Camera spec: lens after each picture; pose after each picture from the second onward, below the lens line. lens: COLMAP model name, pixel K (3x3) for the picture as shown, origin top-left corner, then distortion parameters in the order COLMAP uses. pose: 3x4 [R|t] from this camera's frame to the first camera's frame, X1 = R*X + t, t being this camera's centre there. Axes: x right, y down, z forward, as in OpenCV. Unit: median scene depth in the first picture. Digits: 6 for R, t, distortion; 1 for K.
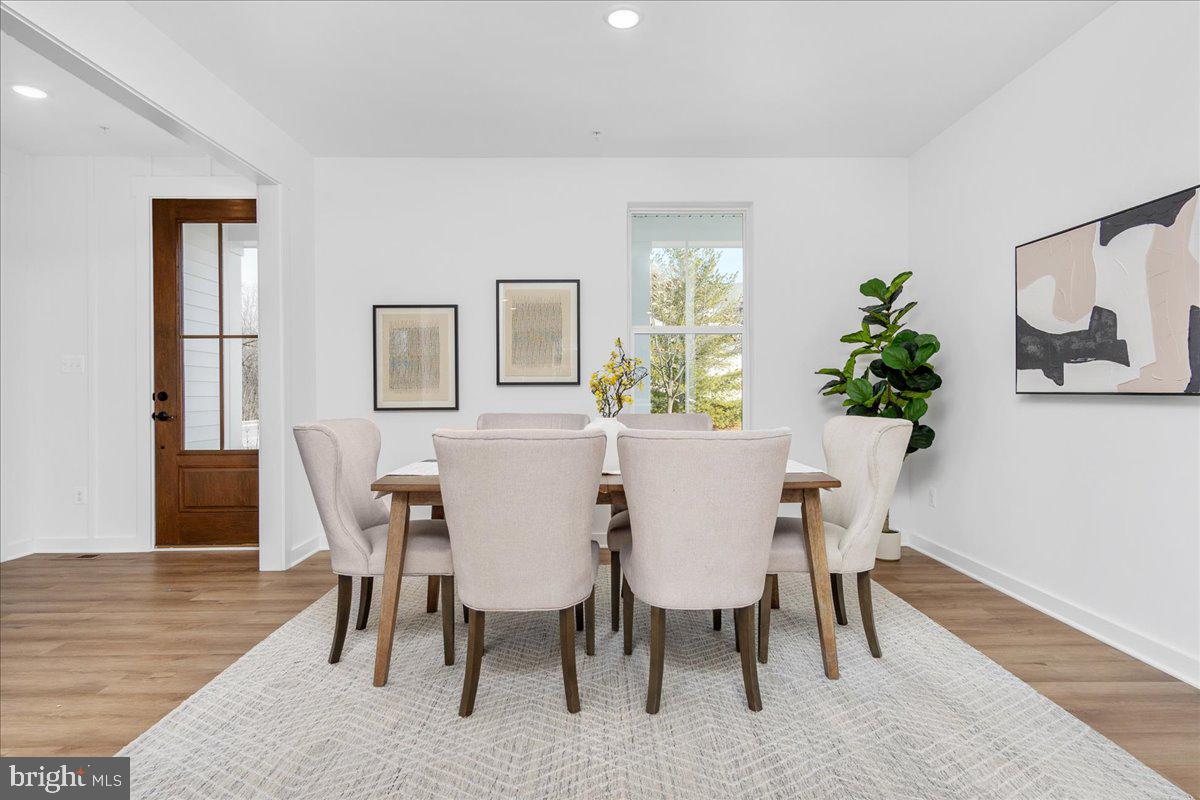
lens RADIAL K [[638.4, 0, 592.6], [0, 638.4, 392.8], [0, 0, 1]] dist [0.002599, 0.004426]
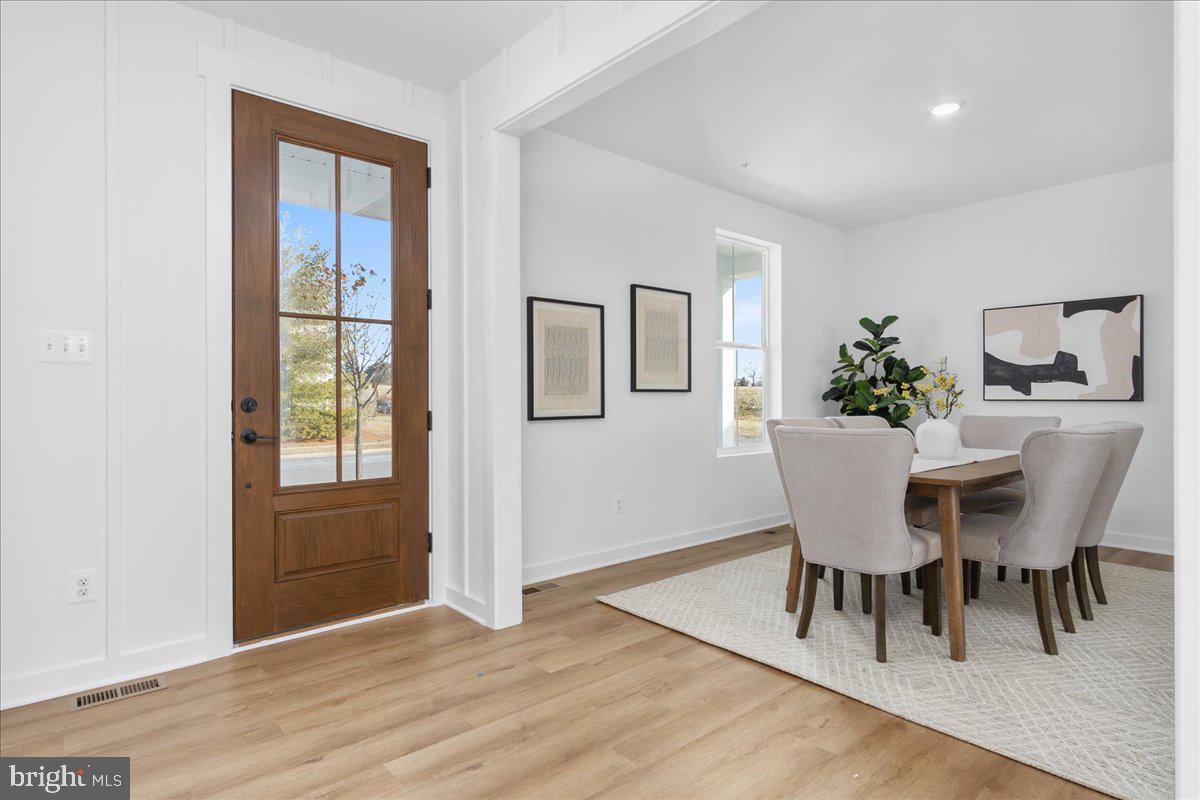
lens RADIAL K [[638.4, 0, 597.9], [0, 638.4, 395.5], [0, 0, 1]] dist [0.002599, 0.004426]
pose [[0.761569, 0.004968, 0.648065, -1.154225], [0.000184, 0.999969, -0.007882, 0.001574], [-0.648084, 0.006122, 0.761545, 0.413000]]
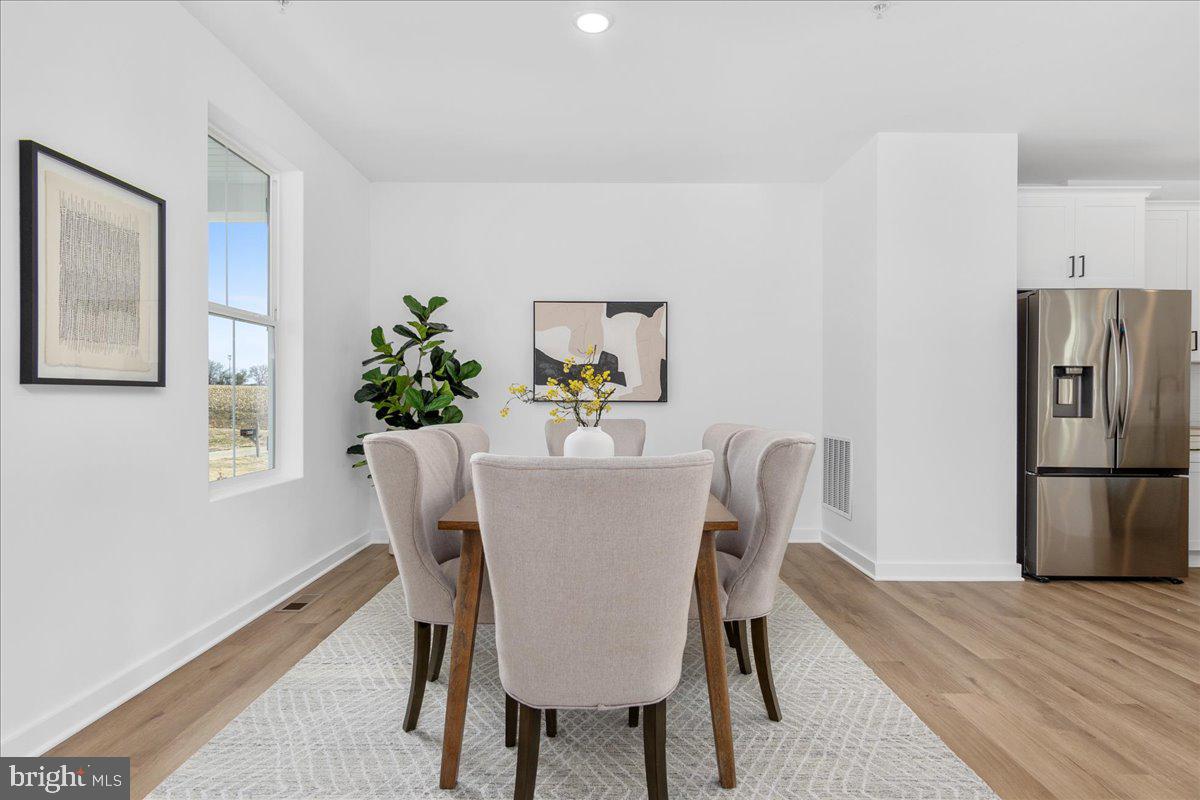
lens RADIAL K [[638.4, 0, 604.4], [0, 638.4, 396.7], [0, 0, 1]] dist [0.002599, 0.004426]
pose [[0.001782, 0.006234, 0.999979, -0.820161], [0.000978, 0.999980, -0.006236, -0.000169], [-0.999998, 0.000989, 0.001775, 0.856631]]
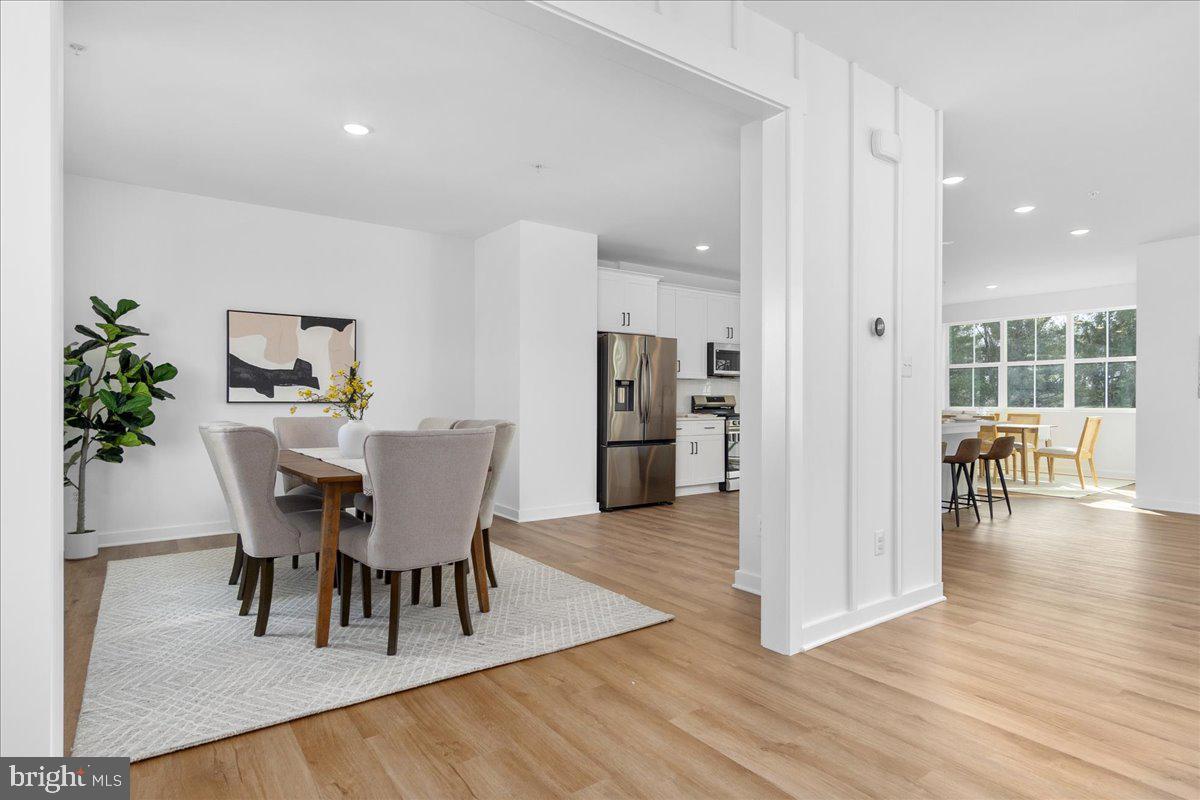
lens RADIAL K [[638.4, 0, 606.7], [0, 638.4, 401.8], [0, 0, 1]] dist [0.002599, 0.004426]
pose [[-0.584459, 0.000457, 0.811423, -1.207736], [0.003235, 0.999993, 0.001767, -0.000077], [-0.811417, 0.003657, -0.584456, 1.194117]]
